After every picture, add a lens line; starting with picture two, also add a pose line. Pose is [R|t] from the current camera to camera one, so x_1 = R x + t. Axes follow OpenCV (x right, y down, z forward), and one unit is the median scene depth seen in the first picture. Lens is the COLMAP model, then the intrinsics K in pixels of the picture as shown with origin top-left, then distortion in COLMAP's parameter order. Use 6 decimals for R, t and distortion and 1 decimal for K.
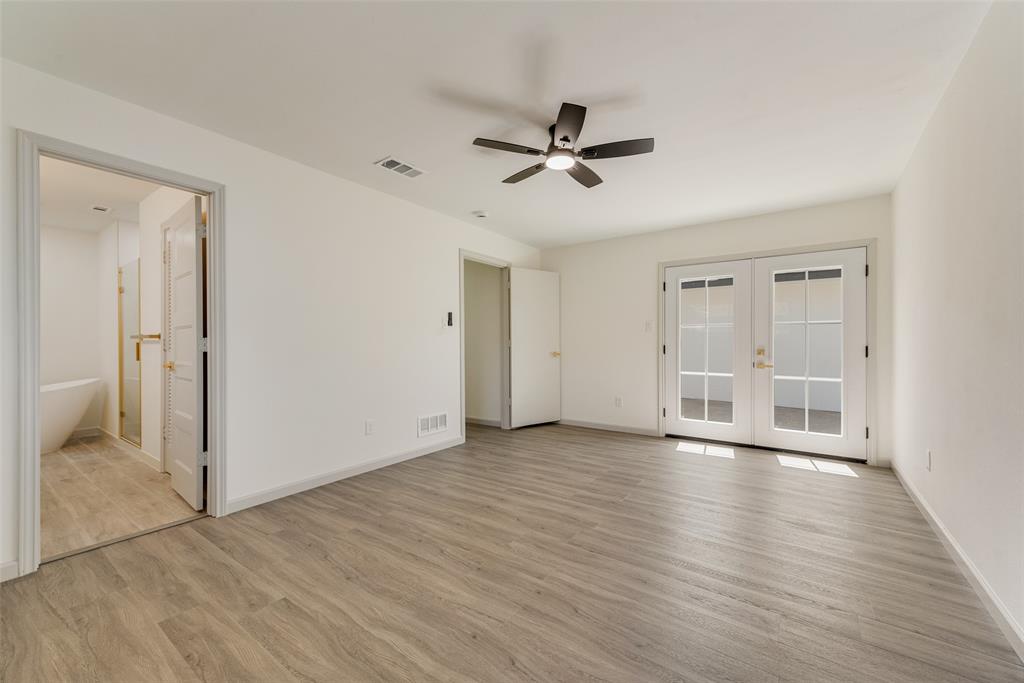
lens RADIAL K [[404.5, 0, 510.0], [0, 404.5, 342.4], [0, 0, 1]] dist [0.014014, -0.004320]
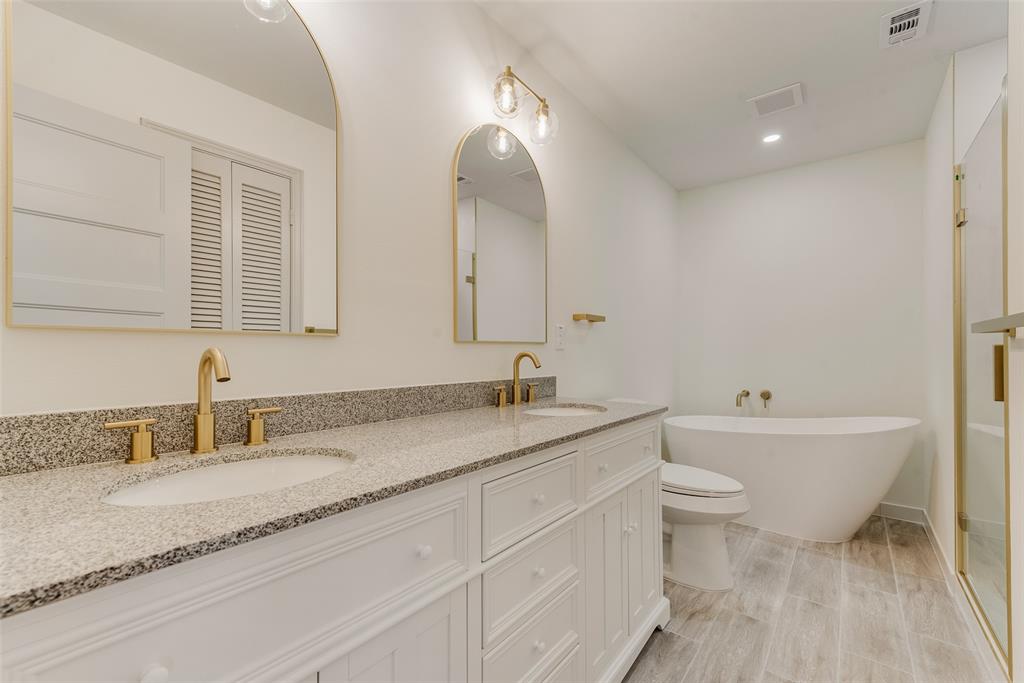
lens RADIAL K [[436.1, 0, 513.3], [0, 436.1, 341.4], [0, 0, 1]] dist [0.006176, -0.001237]
pose [[-0.029349, -0.001638, -0.999568, -0.503129], [0.000753, 0.999998, -0.001661, -0.002562], [0.999569, -0.000801, -0.029348, 0.568824]]
